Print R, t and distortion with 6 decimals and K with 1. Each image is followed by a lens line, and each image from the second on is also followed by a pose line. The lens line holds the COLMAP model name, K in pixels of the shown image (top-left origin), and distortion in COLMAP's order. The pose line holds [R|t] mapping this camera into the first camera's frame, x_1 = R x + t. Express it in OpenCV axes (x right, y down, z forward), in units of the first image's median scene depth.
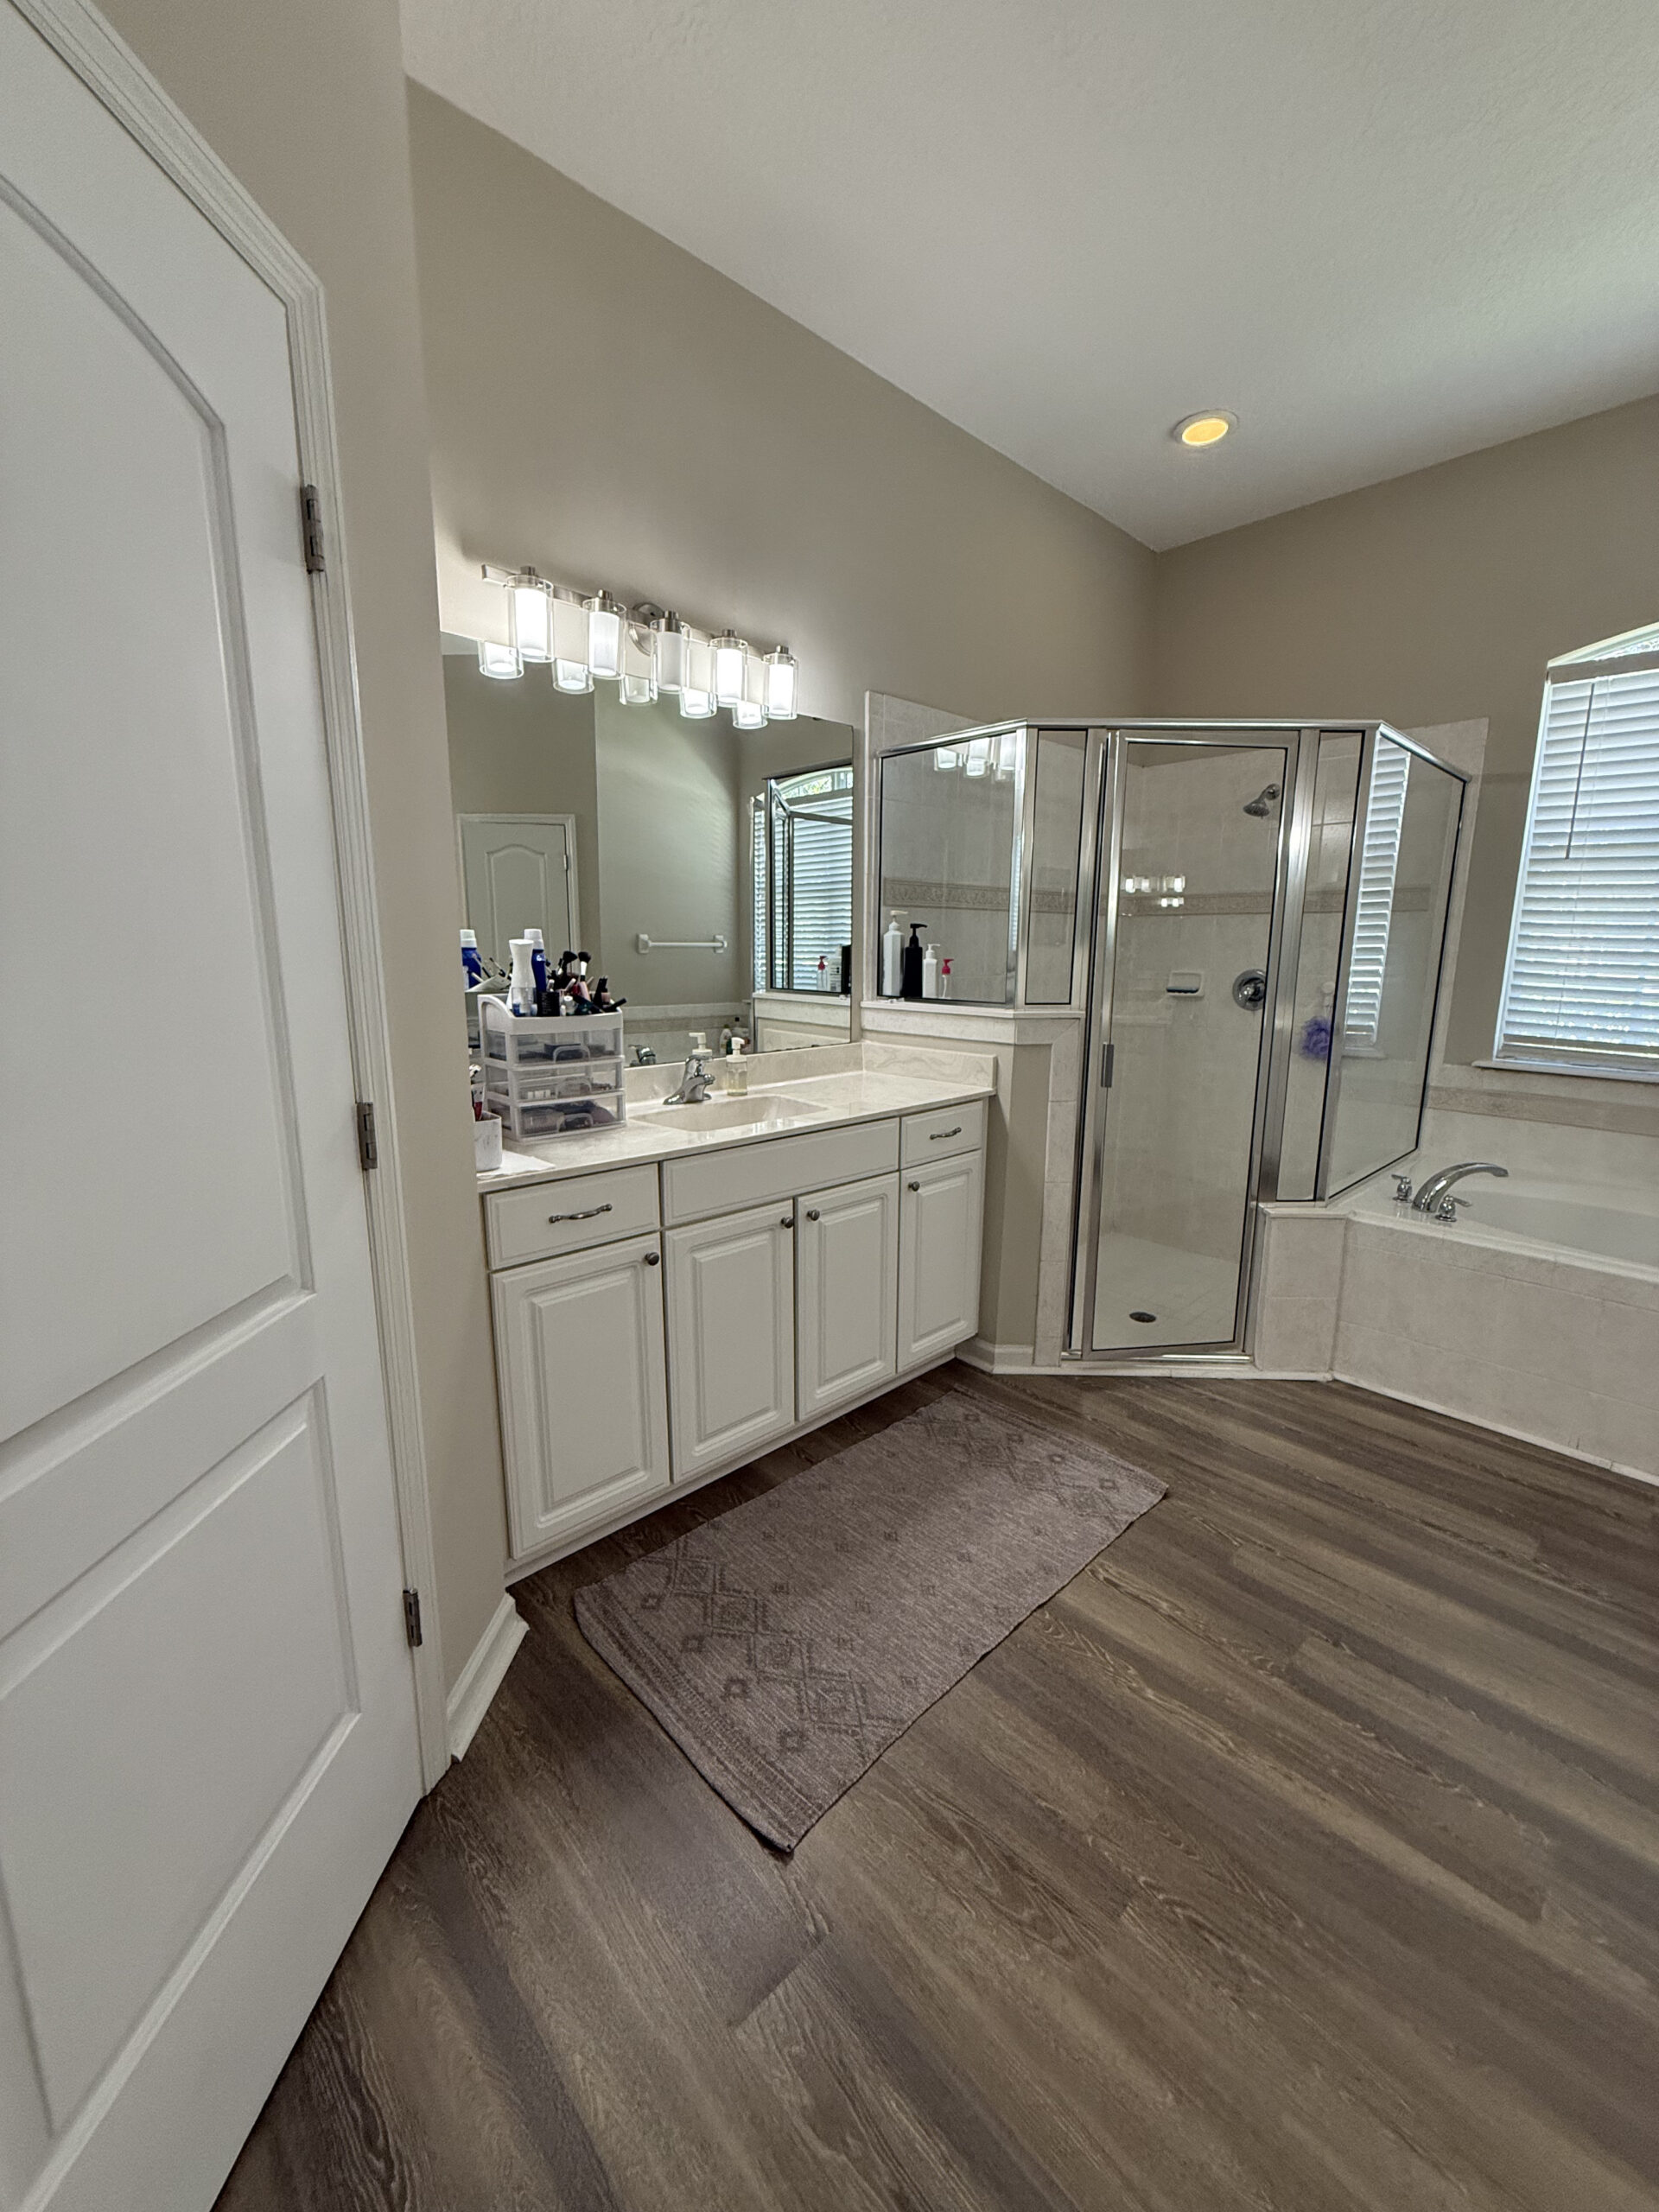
lens RADIAL K [[883.6, 0, 831.8], [0, 883.6, 1106.4], [0, 0, 1]] dist [0.001612, -0.000757]
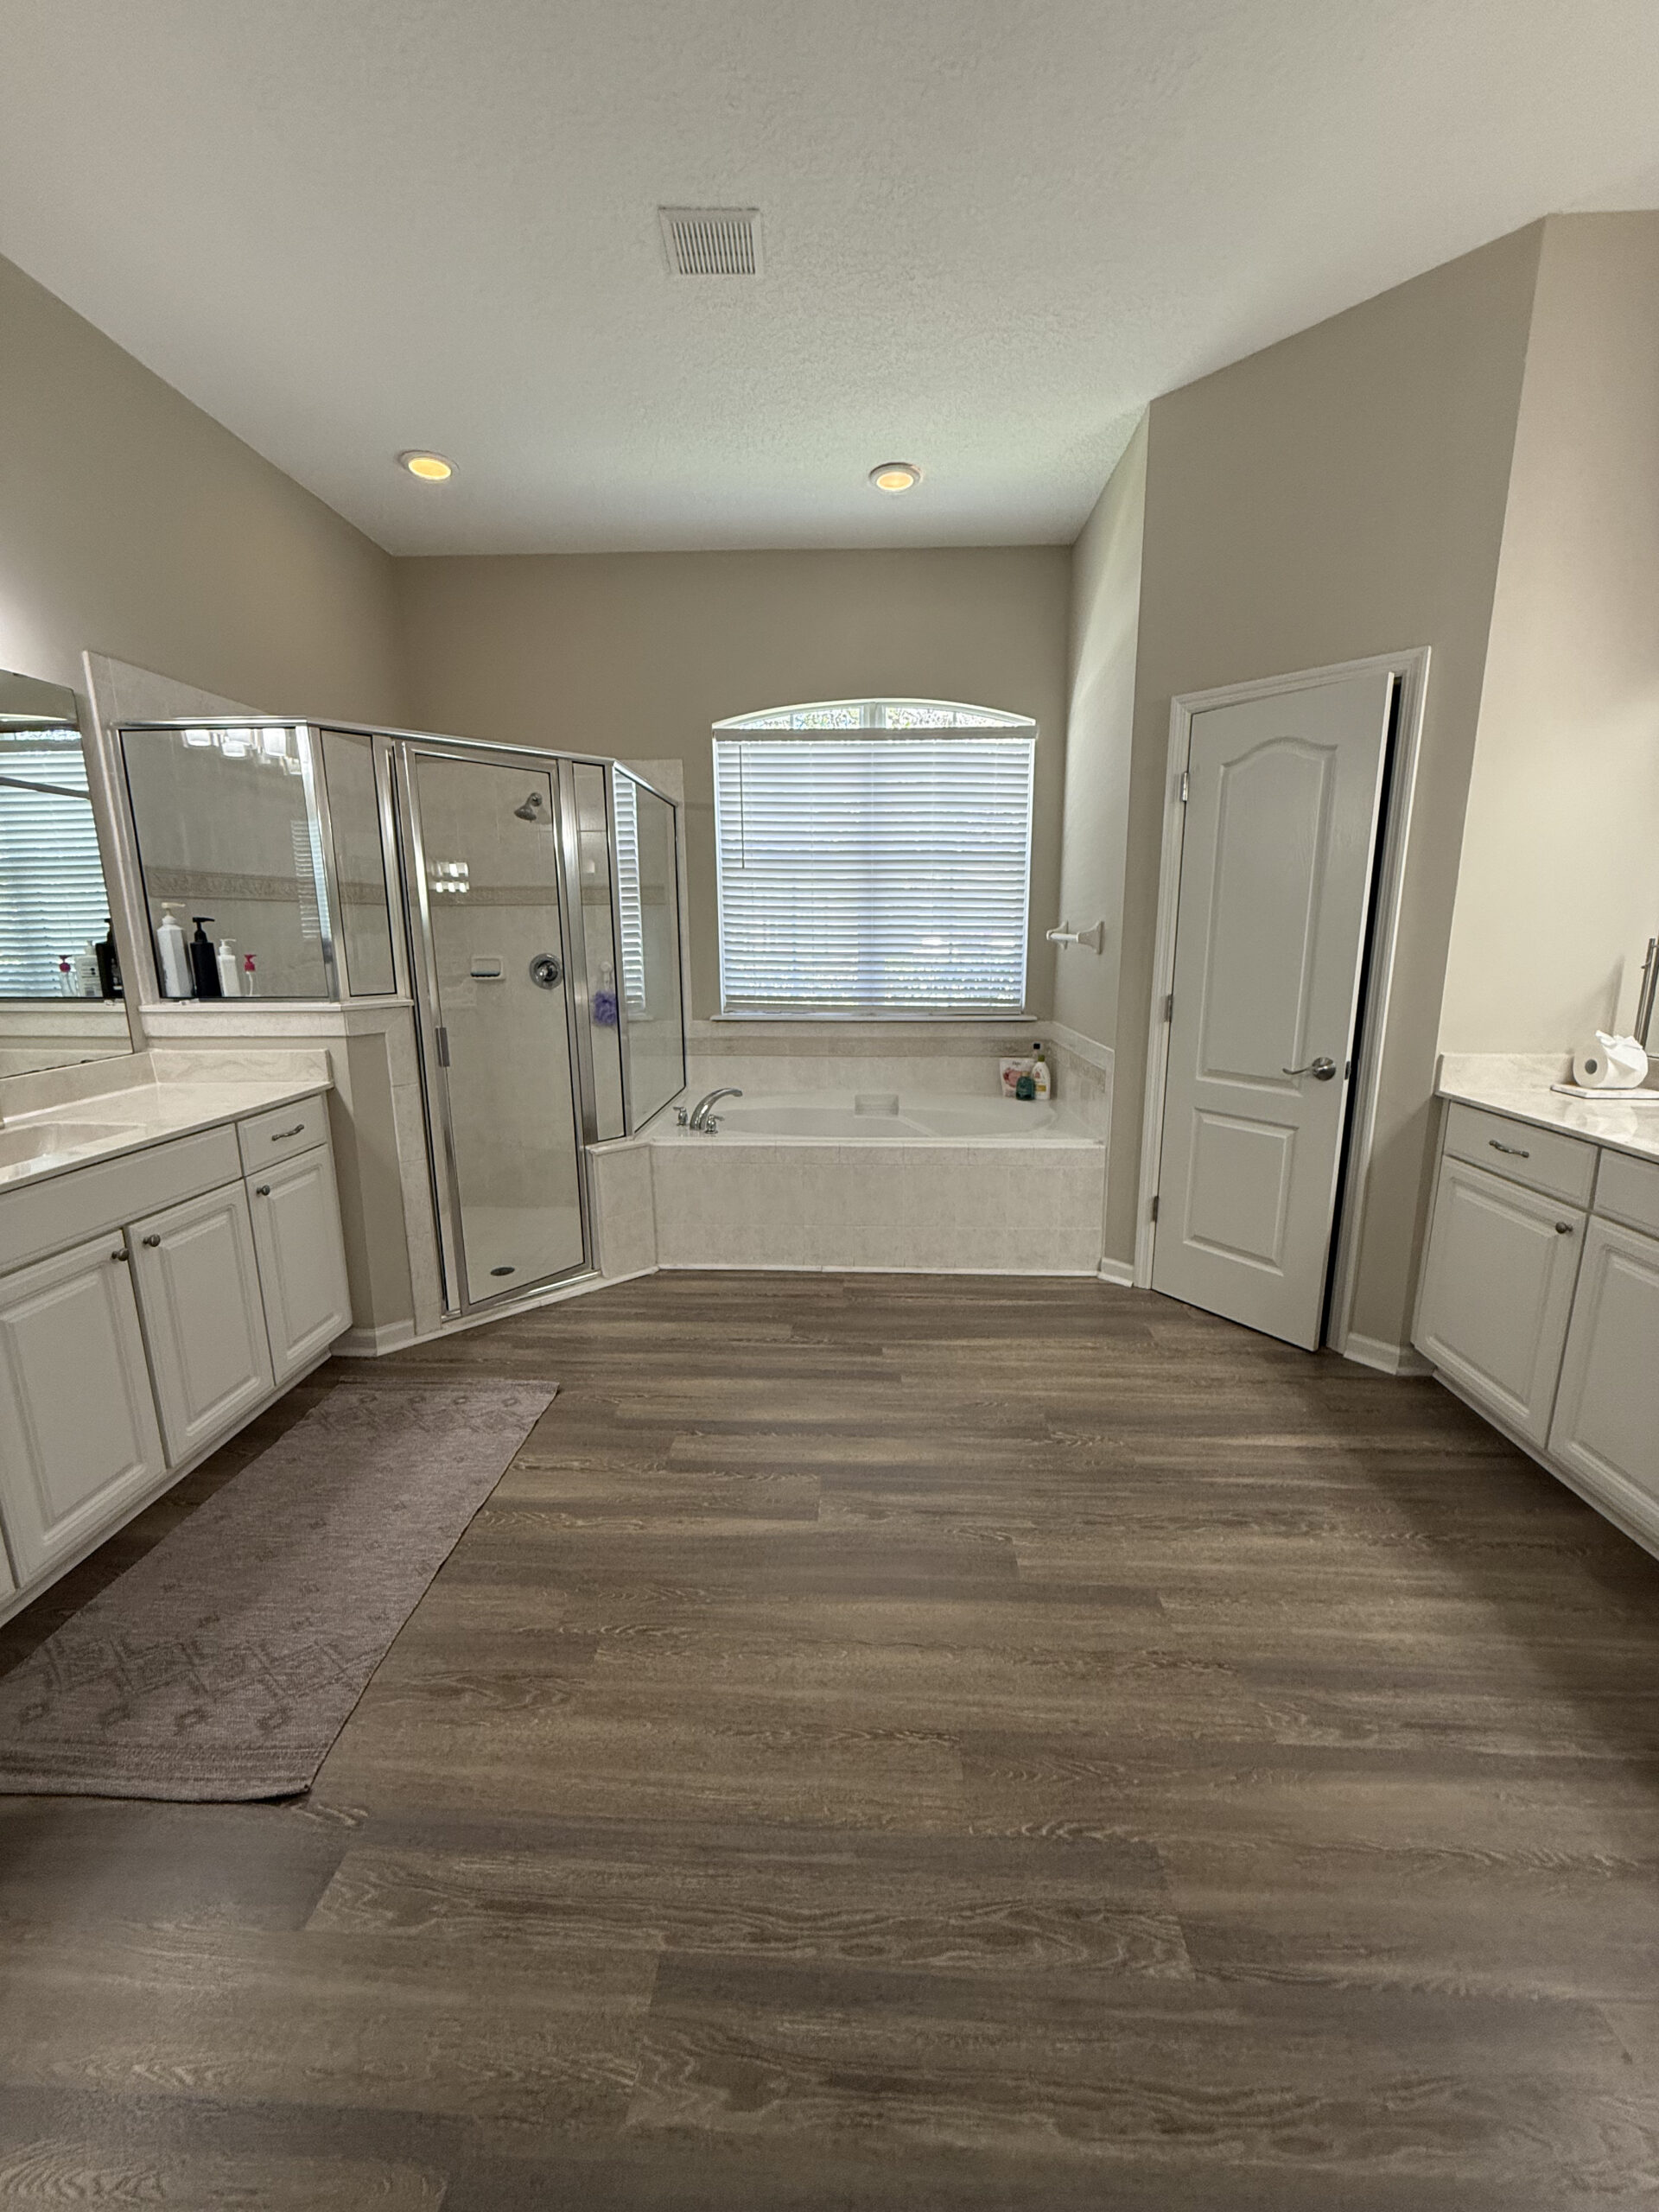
lens RADIAL K [[883.6, 0, 830.1], [0, 883.6, 1107.6], [0, 0, 1]] dist [0.001612, -0.000757]
pose [[0.719372, -0.151757, 0.677845, -0.100606], [0.136369, 0.987707, 0.076406, 0.010312], [-0.681108, 0.037473, 0.731224, -0.135071]]
